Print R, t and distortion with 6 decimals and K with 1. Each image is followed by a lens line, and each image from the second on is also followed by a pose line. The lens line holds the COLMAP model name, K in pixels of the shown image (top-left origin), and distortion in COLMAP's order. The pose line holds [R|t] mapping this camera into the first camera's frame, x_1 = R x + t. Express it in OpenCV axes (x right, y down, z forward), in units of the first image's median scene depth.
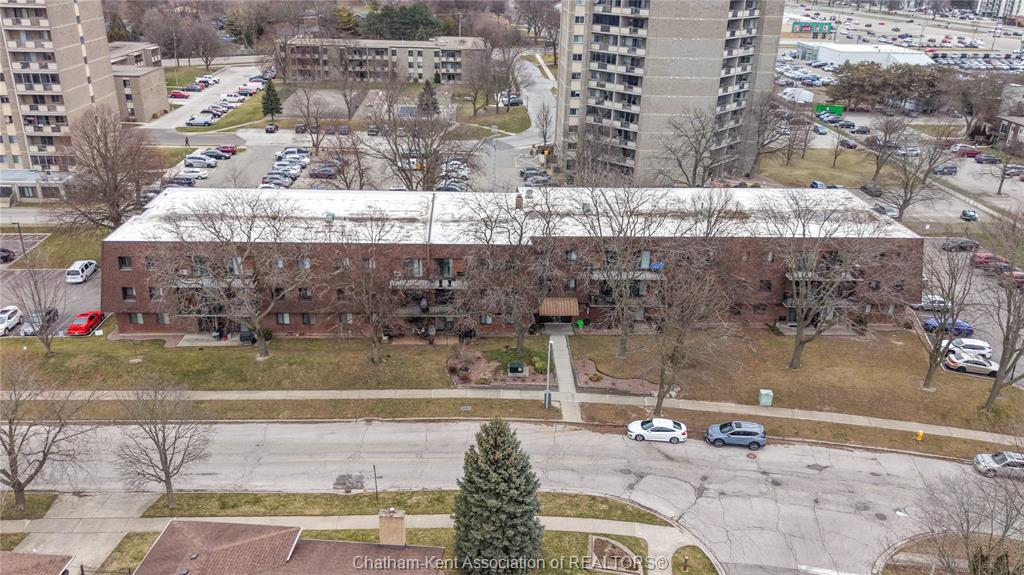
lens RADIAL K [[804.9, 0, 511.1], [0, 804.9, 291.1], [0, 0, 1]] dist [0.048998, -0.061419]
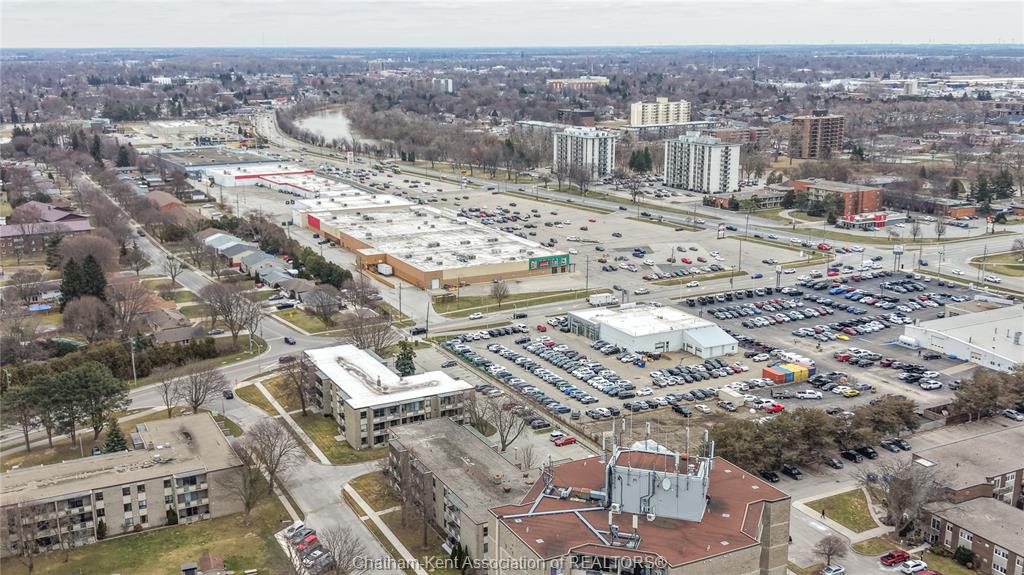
lens RADIAL K [[1012.1, 0, 512.0], [0, 1012.1, 287.5], [0, 0, 1]] dist [0.006165, 0.003437]
pose [[0.908955, -0.123354, 0.398226, -0.277821], [0.187442, 0.974150, -0.126086, -0.554470], [-0.372379, 0.189251, 0.908580, 0.204984]]
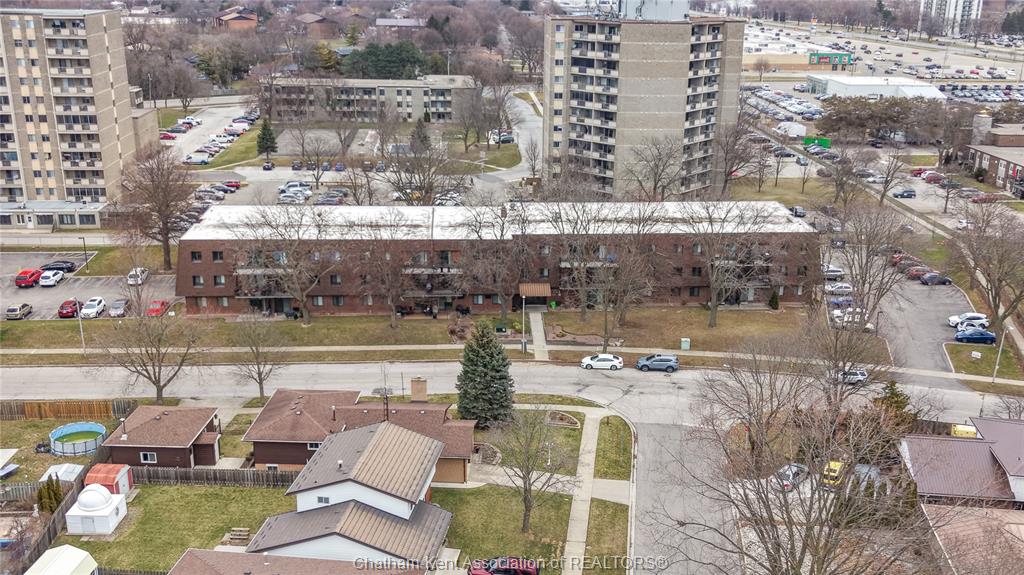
lens RADIAL K [[1005.4, 0, 543.3], [0, 1005.4, 310.2], [0, 0, 1]] dist [0.152098, -0.372591]
pose [[0.999400, -0.018253, 0.029424, 0.017083], [0.020297, 0.997288, -0.070740, 0.111724], [-0.028053, 0.071295, 0.997061, -0.397055]]
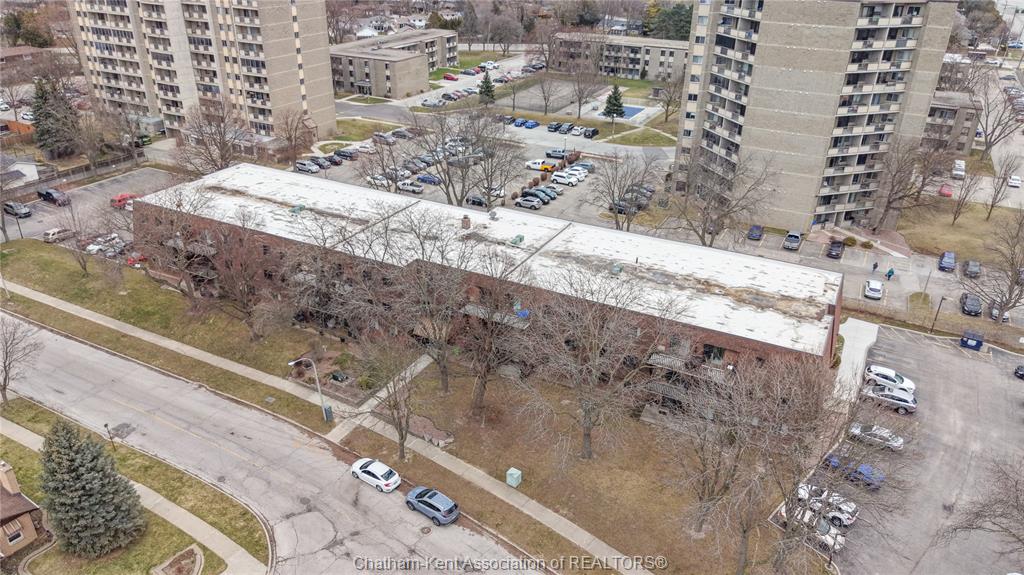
lens RADIAL K [[726.1, 0, 512.0], [0, 726.1, 287.5], [0, 0, 1]] dist [0.013730, -0.001919]
pose [[0.862973, 0.215053, -0.457198, 0.383825], [-0.191828, 0.976595, 0.097284, -0.098431], [0.467419, 0.003750, 0.884028, 0.146480]]
